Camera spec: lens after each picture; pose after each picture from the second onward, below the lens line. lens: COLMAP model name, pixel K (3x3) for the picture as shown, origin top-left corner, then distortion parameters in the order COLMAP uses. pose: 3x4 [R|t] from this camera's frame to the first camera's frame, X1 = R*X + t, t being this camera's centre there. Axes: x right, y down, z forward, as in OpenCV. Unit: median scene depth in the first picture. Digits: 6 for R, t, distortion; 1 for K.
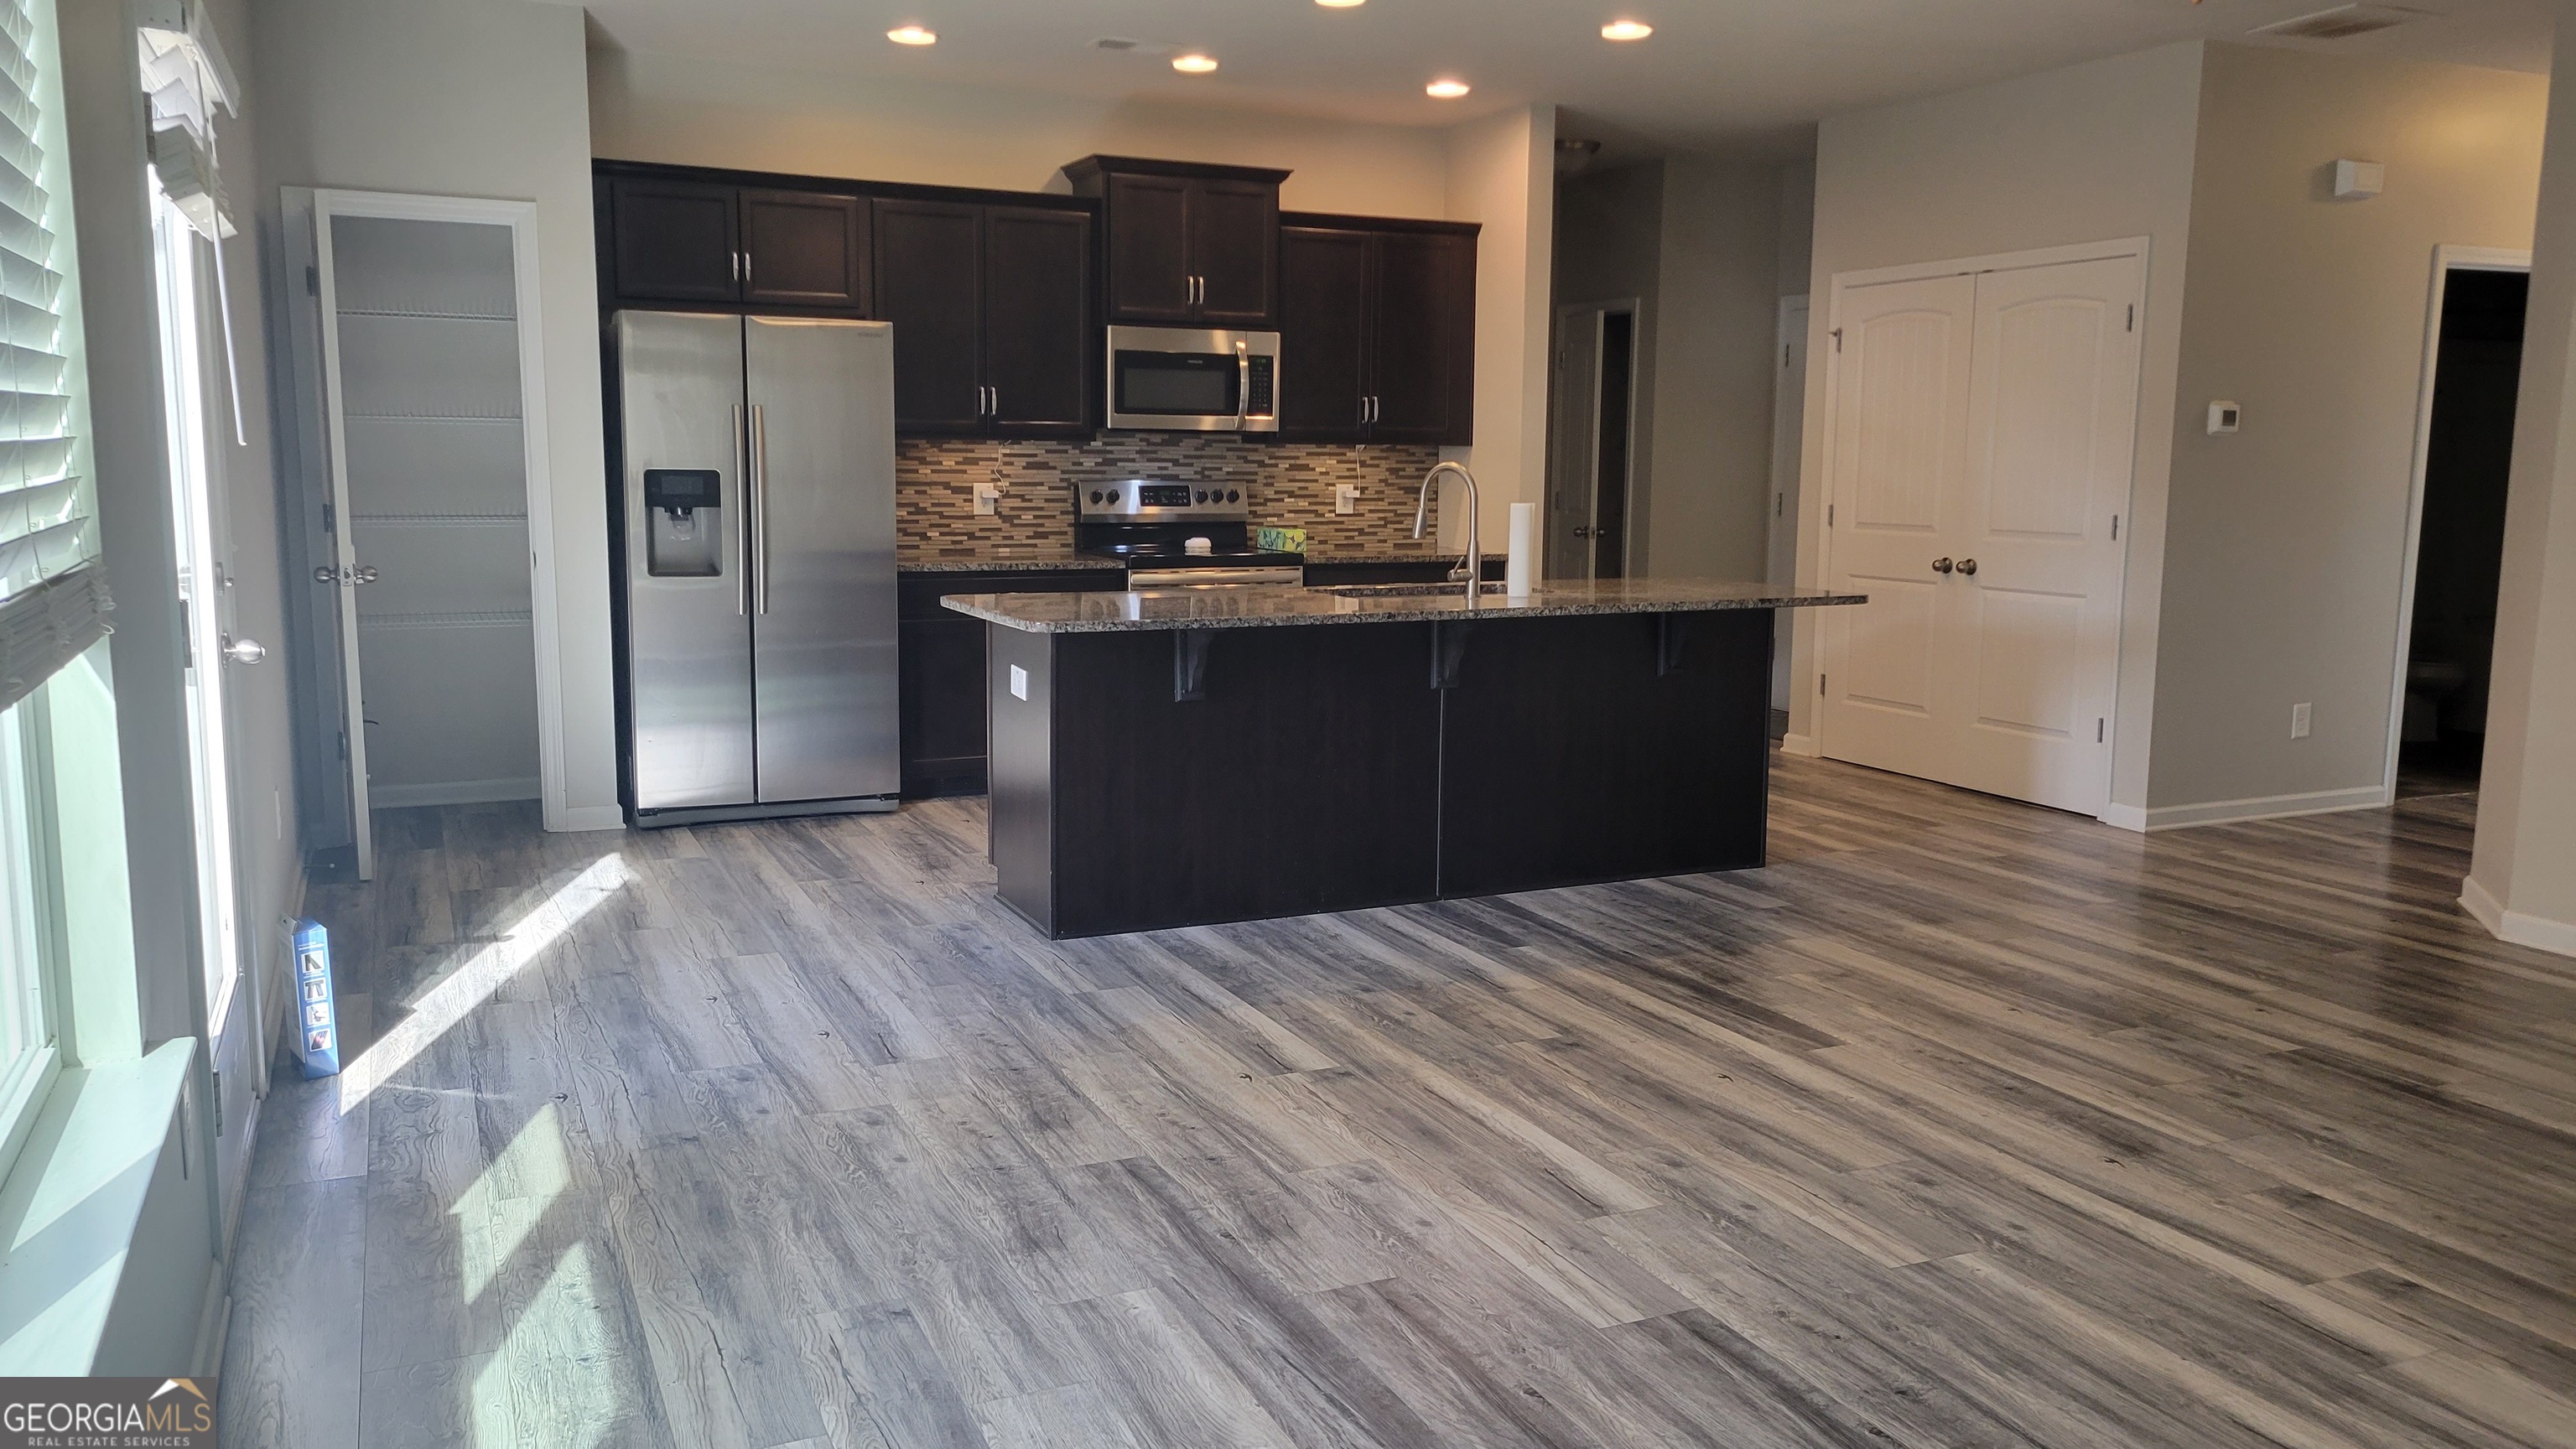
lens RADIAL K [[1895.9, 0, 1288.0], [0, 1895.9, 724.5], [0, 0, 1]] dist [0.063583, -0.006605]
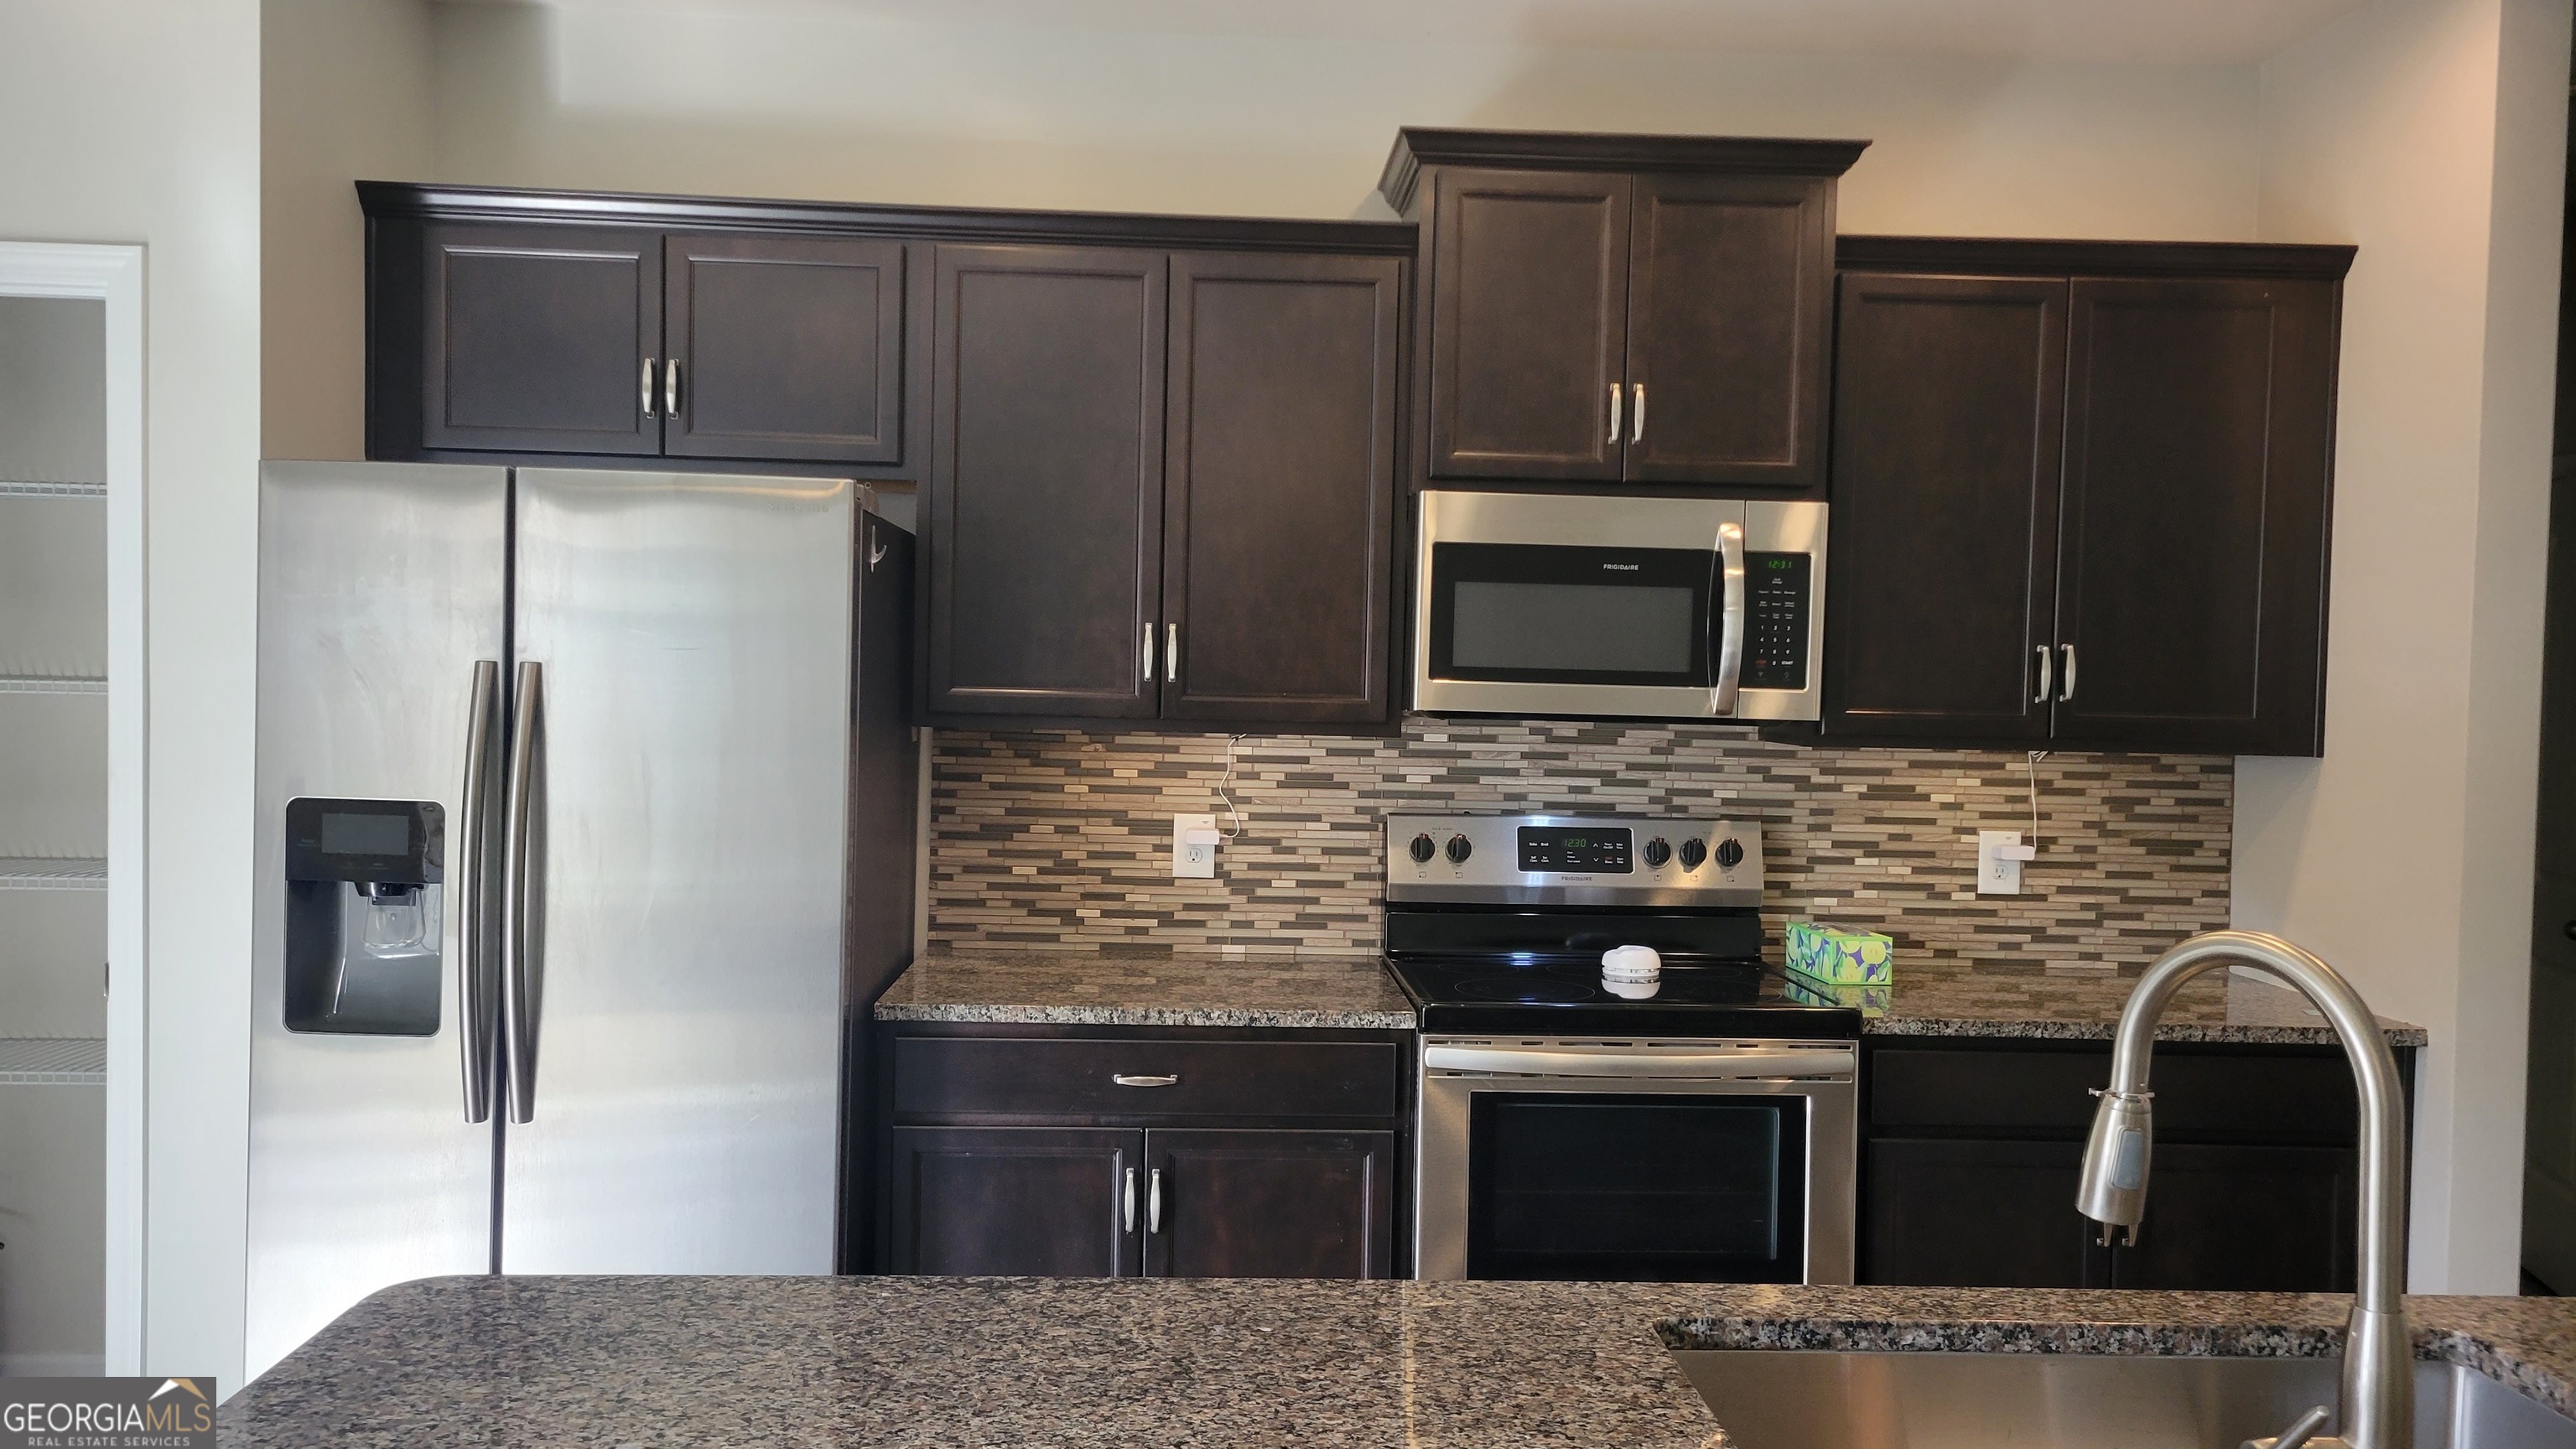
lens RADIAL K [[1895.9, 0, 1288.0], [0, 1895.9, 724.5], [0, 0, 1]] dist [0.063583, -0.006605]
pose [[0.925968, 0.021823, -0.376971, 0.047608], [-0.067526, 0.991806, -0.108448, -0.096999], [0.371516, 0.125875, 0.919854, 0.544820]]
